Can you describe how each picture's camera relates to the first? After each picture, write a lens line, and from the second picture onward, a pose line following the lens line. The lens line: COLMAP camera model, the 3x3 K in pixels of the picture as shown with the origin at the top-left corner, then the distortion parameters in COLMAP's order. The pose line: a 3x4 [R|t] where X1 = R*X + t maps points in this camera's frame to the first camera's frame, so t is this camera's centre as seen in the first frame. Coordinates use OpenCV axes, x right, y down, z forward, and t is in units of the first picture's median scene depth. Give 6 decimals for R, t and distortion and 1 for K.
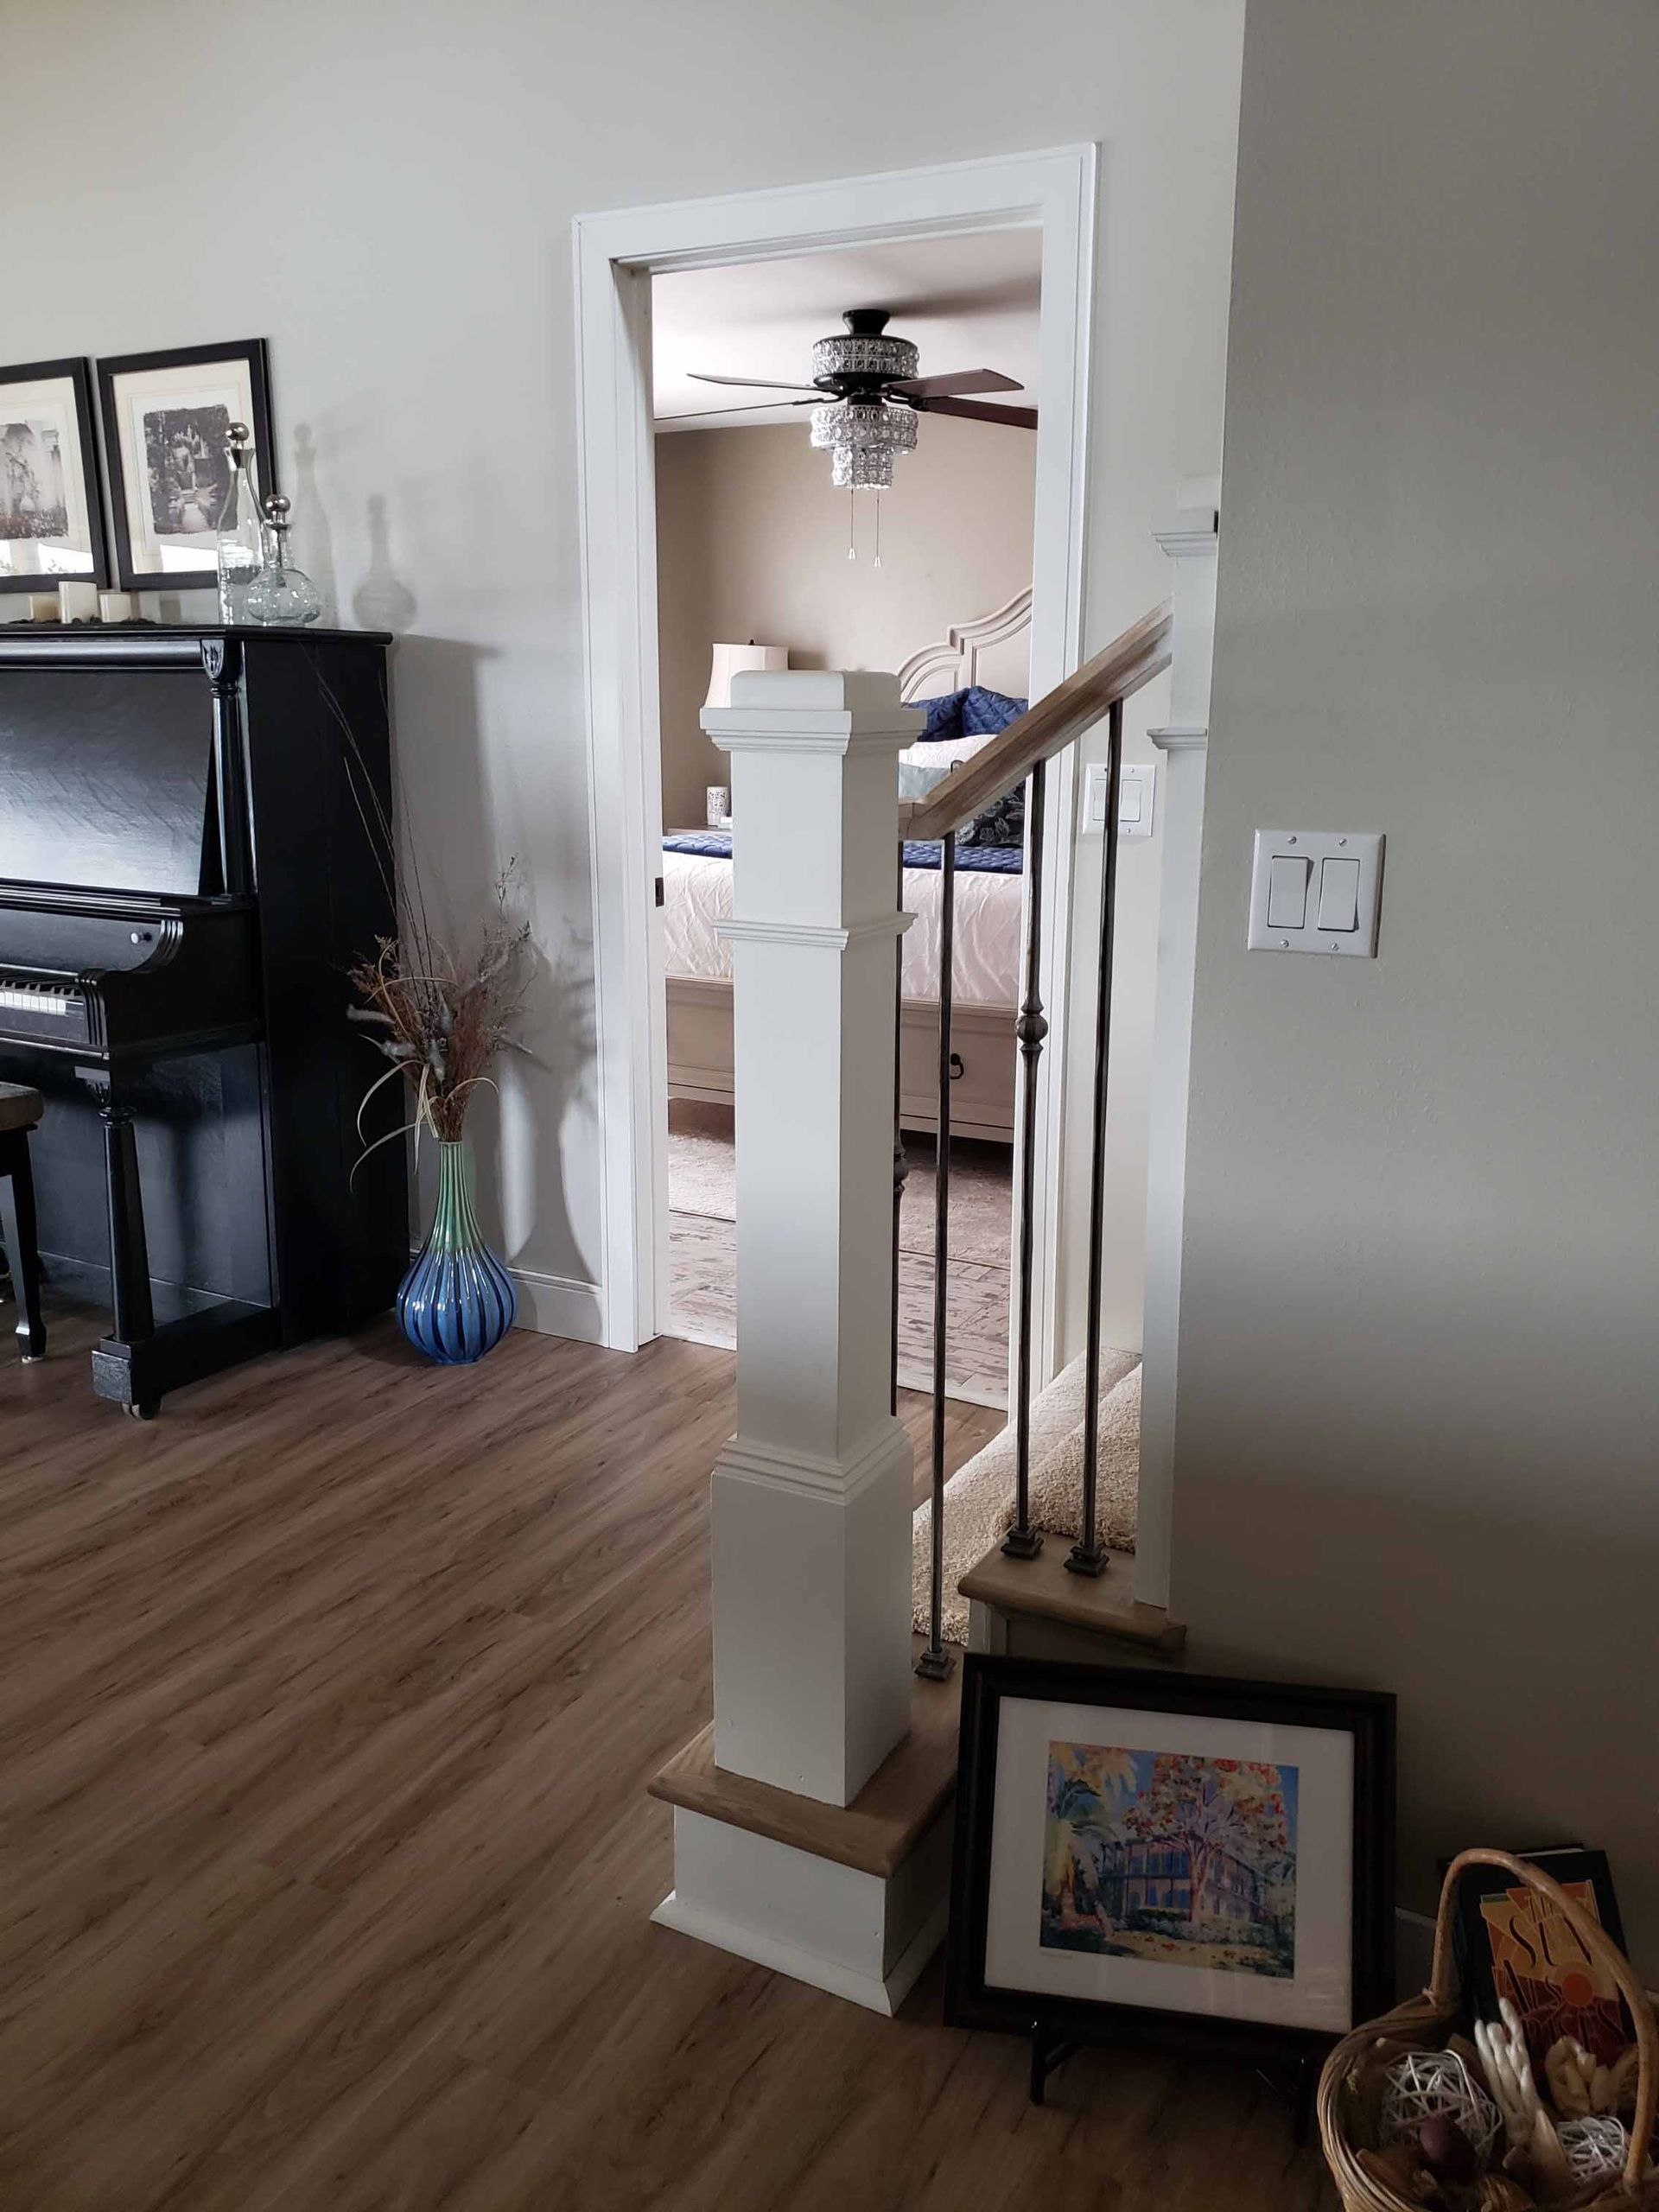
lens RADIAL K [[1695.5, 0, 829.5], [0, 1695.5, 1106.0], [0, 0, 1]] dist [0.090876, 0.000311]
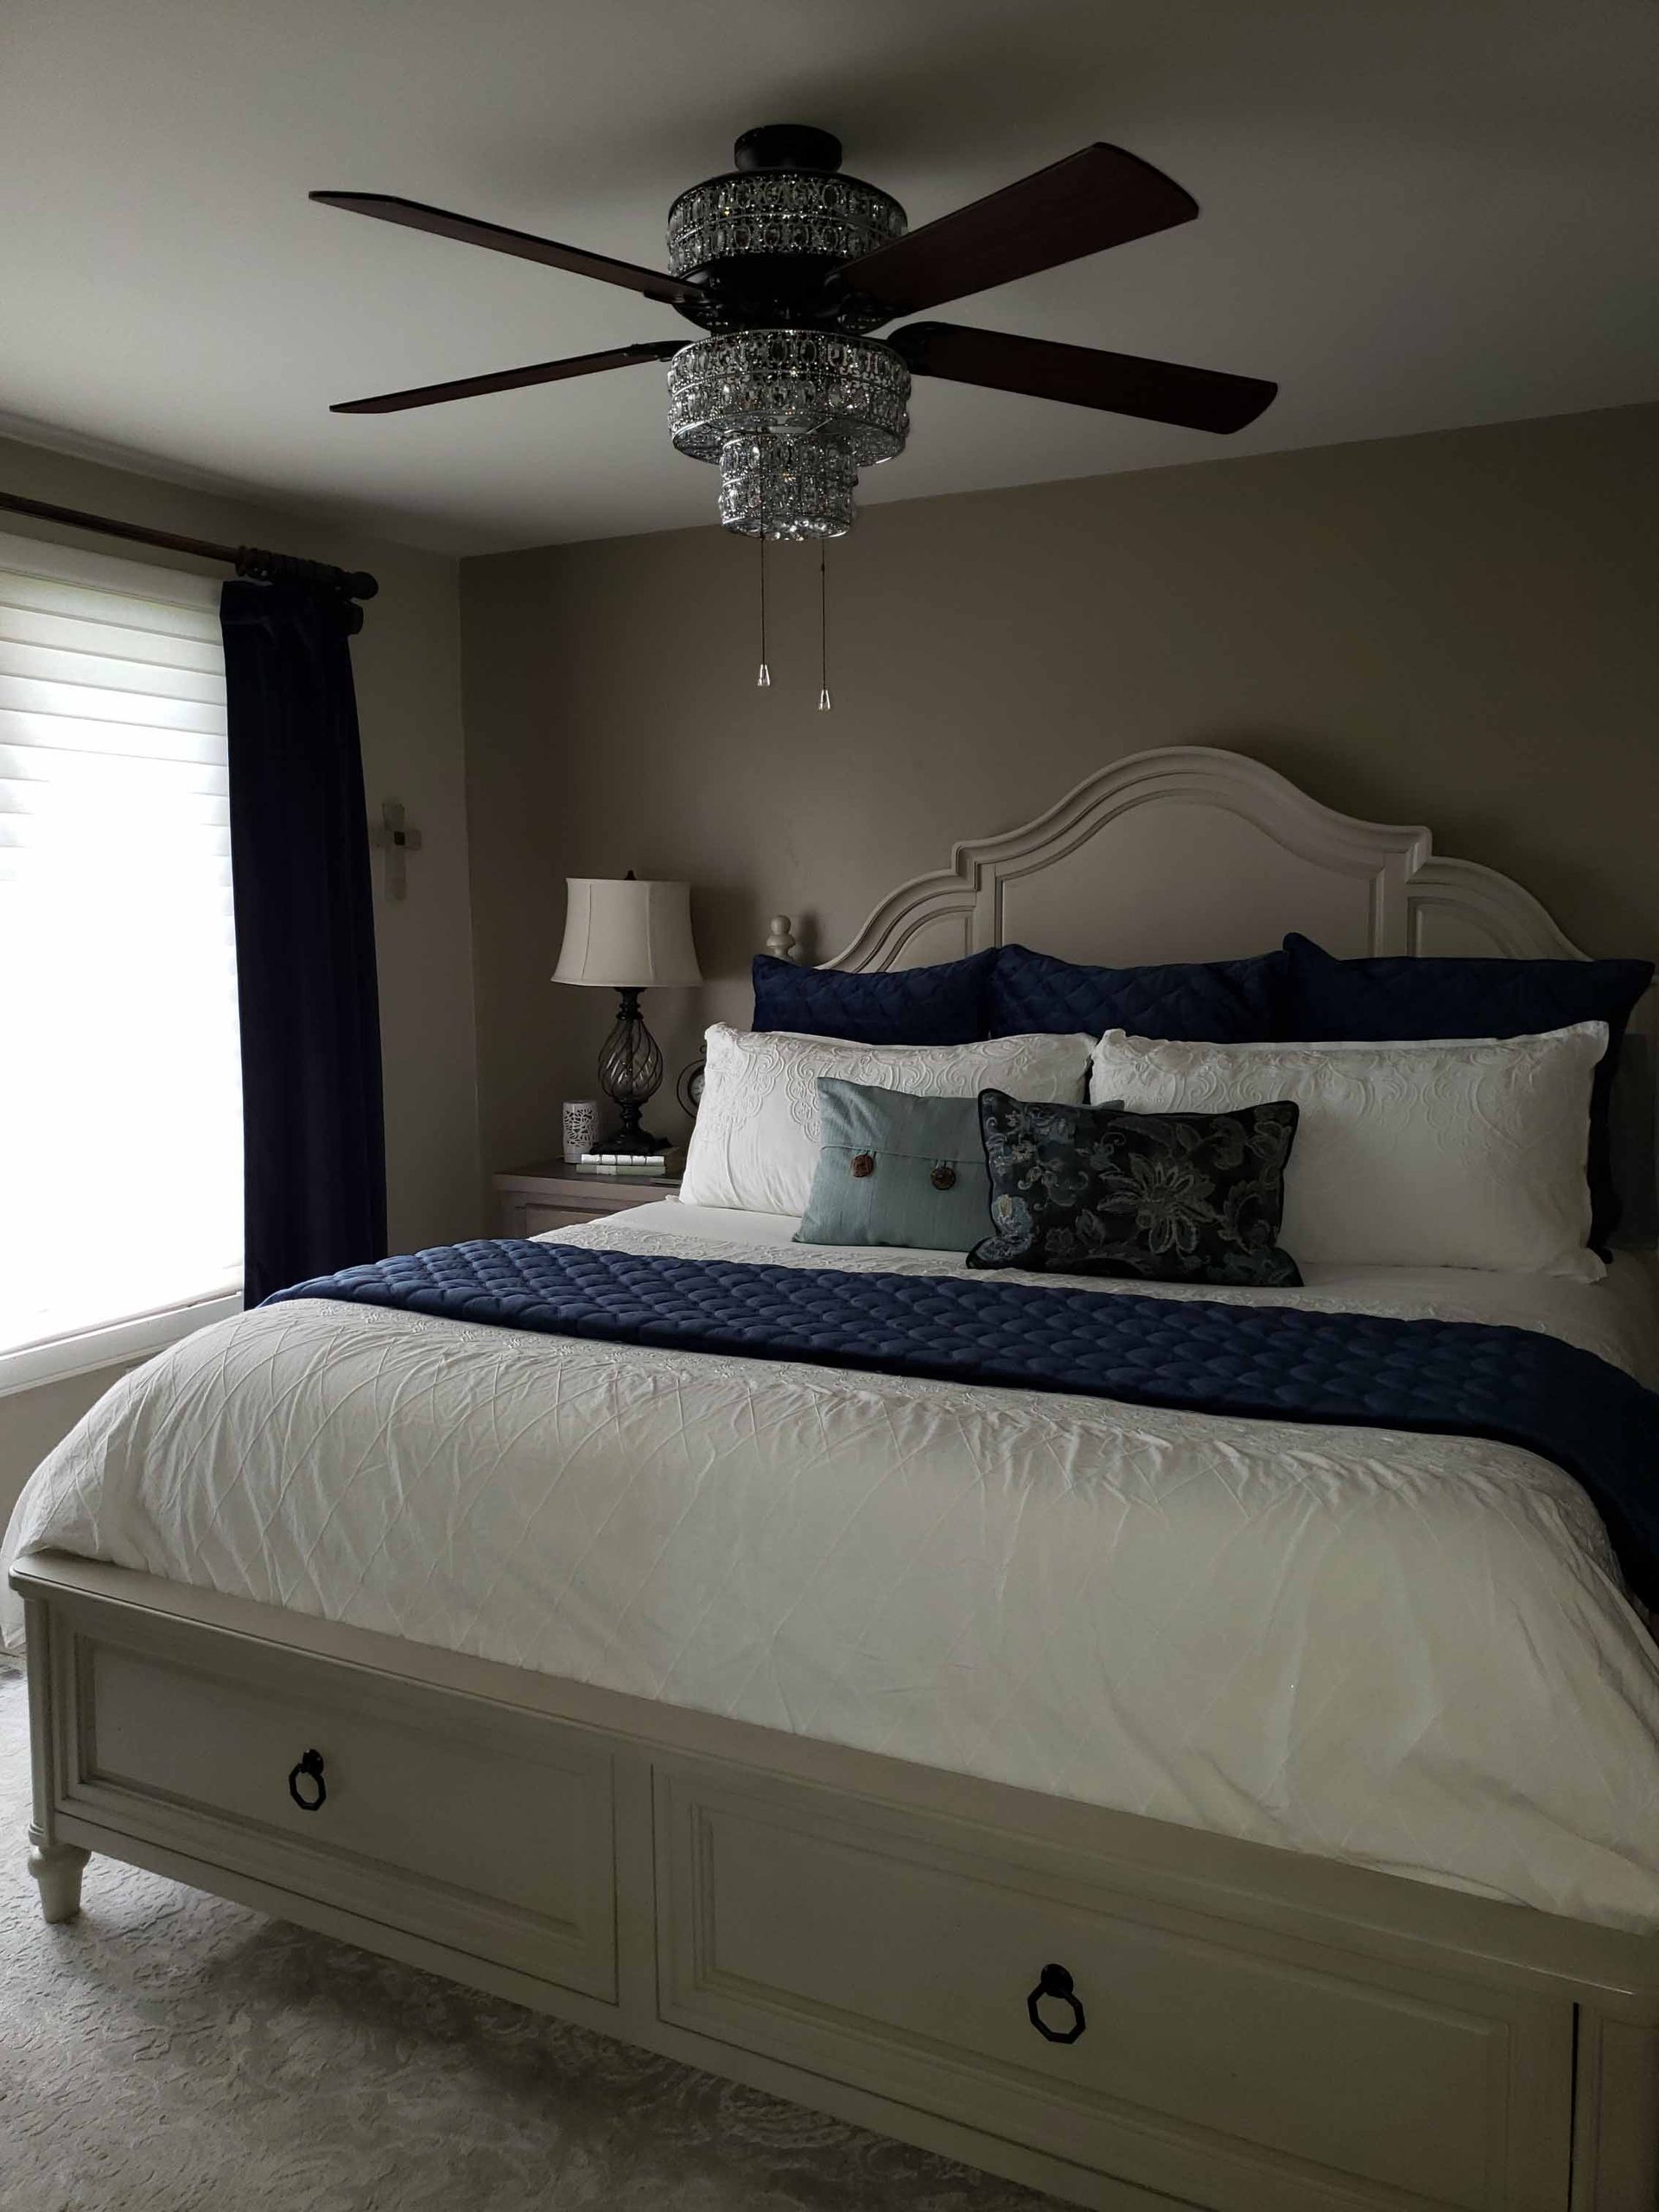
lens RADIAL K [[1695.5, 0, 829.5], [0, 1695.5, 1106.0], [0, 0, 1]] dist [0.090876, 0.000311]
pose [[0.999721, -0.014601, 0.018552, 0.015477], [0.016908, 0.991237, -0.131012, -0.123280], [-0.016476, 0.131290, 0.991207, 0.461523]]
